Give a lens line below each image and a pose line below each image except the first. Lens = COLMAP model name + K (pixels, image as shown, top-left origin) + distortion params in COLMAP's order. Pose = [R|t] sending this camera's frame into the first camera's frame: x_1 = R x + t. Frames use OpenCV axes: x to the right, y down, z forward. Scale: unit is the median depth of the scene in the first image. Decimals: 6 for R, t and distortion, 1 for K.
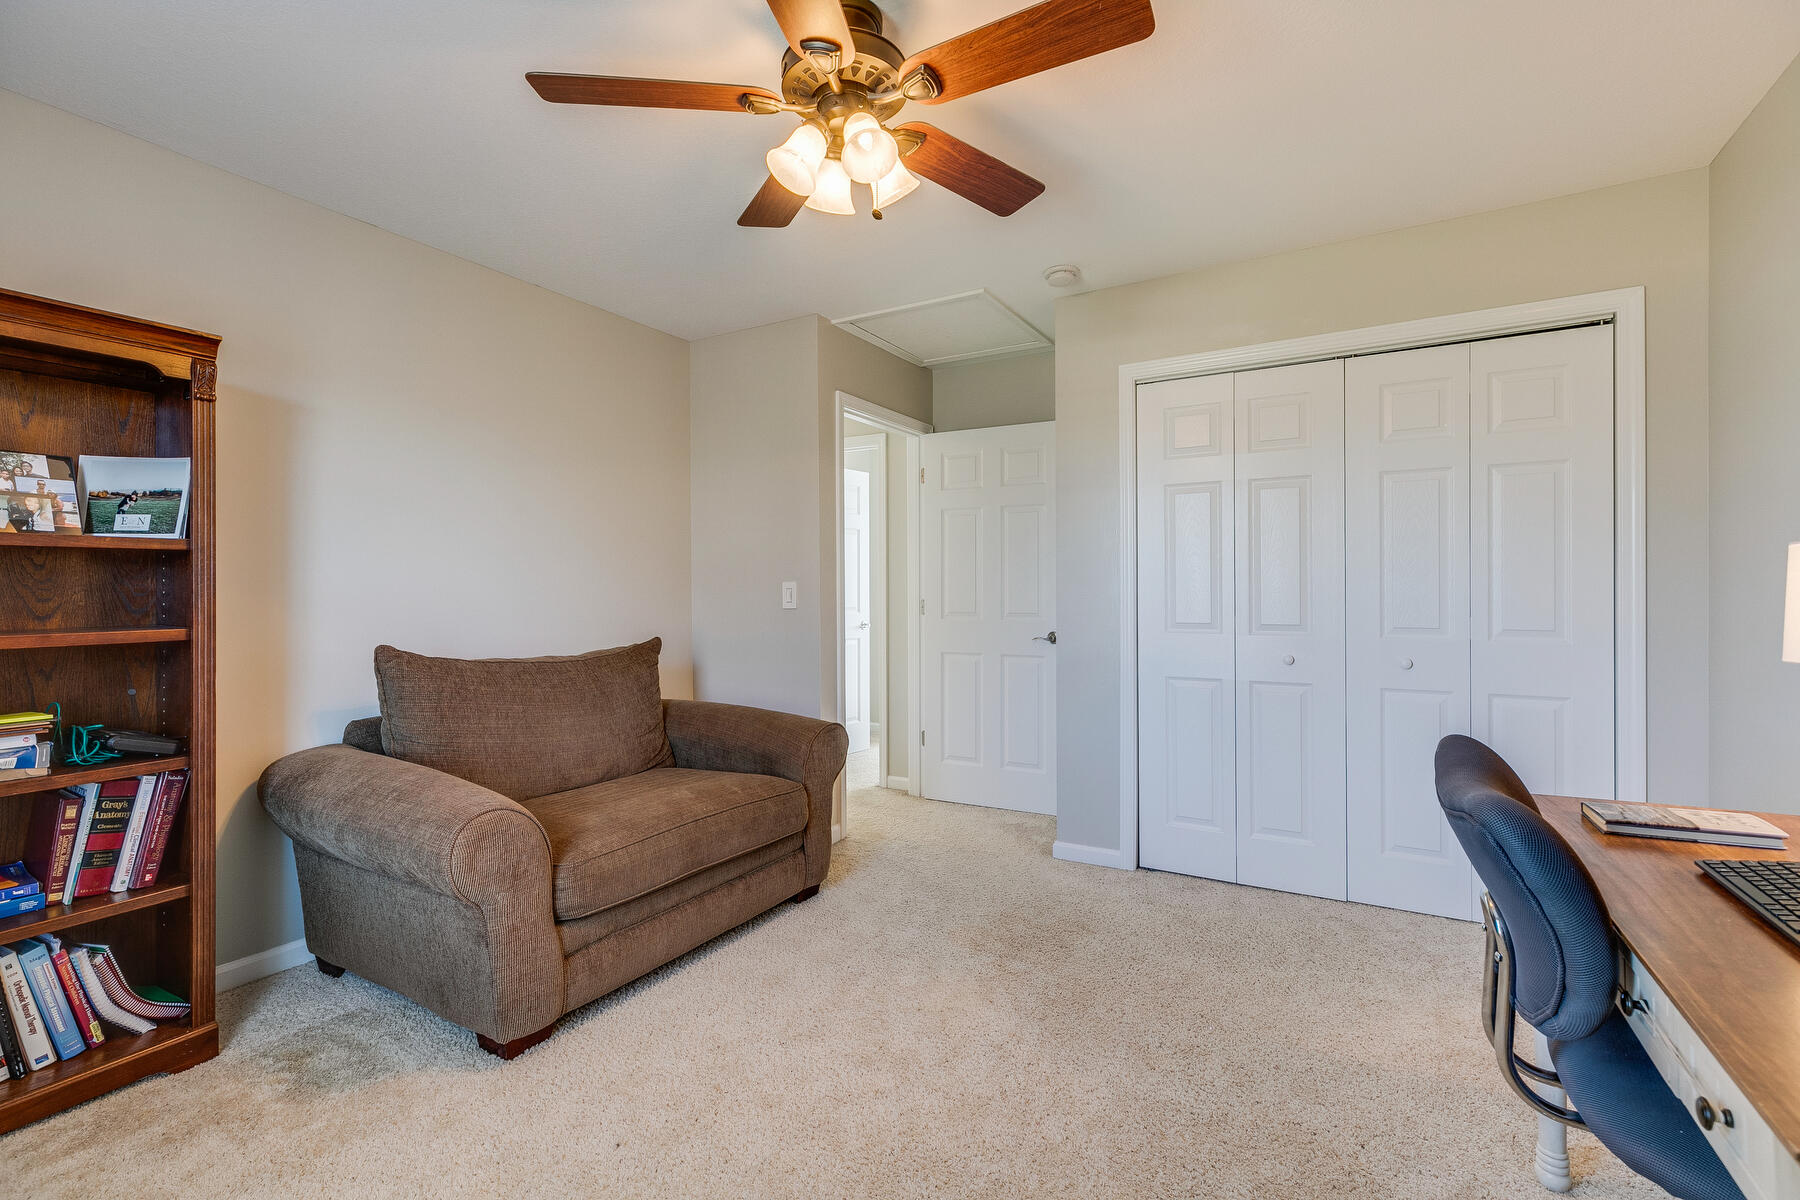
lens RADIAL K [[806.6, 0, 902.9], [0, 806.6, 599.3], [0, 0, 1]] dist [0.001559, -0.000257]
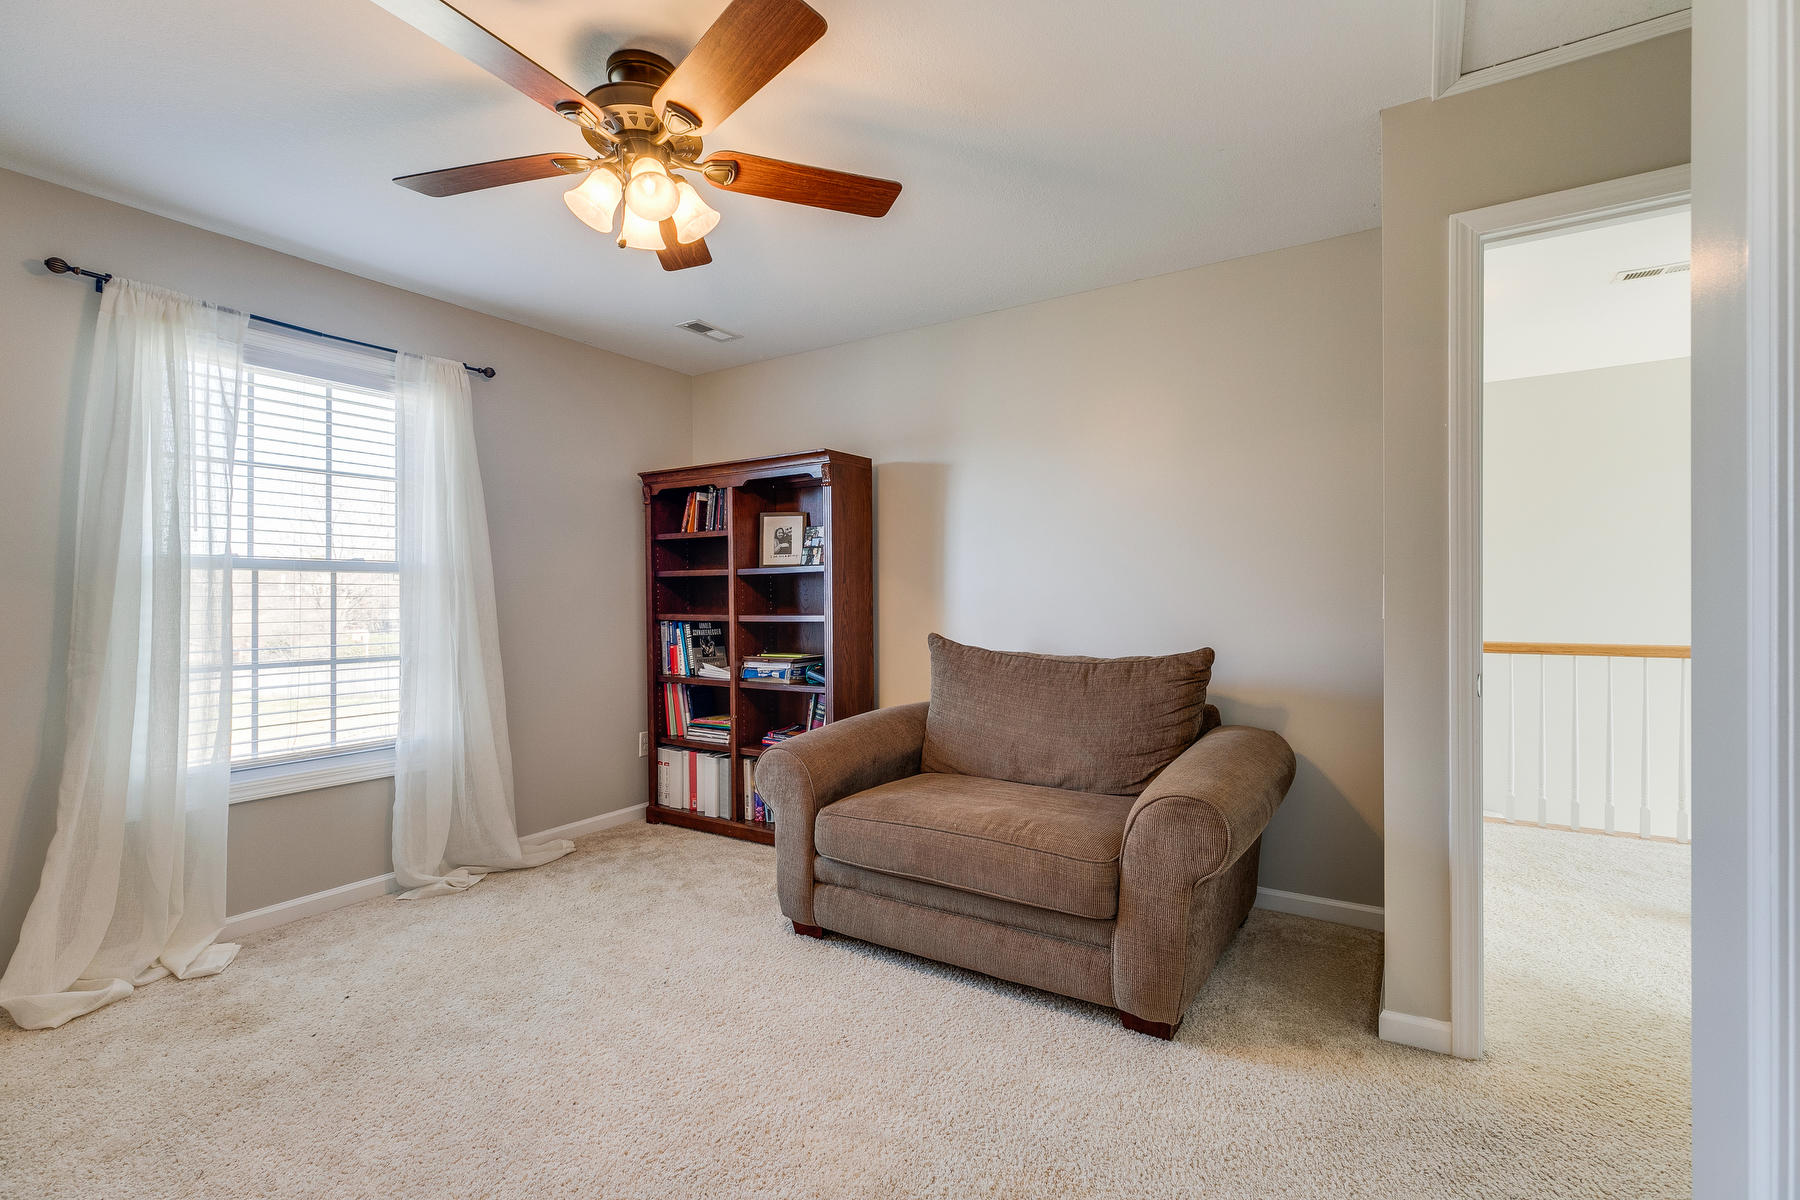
lens RADIAL K [[806.6, 0, 902.9], [0, 806.6, 599.3], [0, 0, 1]] dist [0.001559, -0.000257]
pose [[-0.058271, 0.003134, -0.998296, 0.636226], [0.001971, 0.999993, 0.003024, -0.003264], [0.998299, -0.001791, -0.058277, 0.910503]]
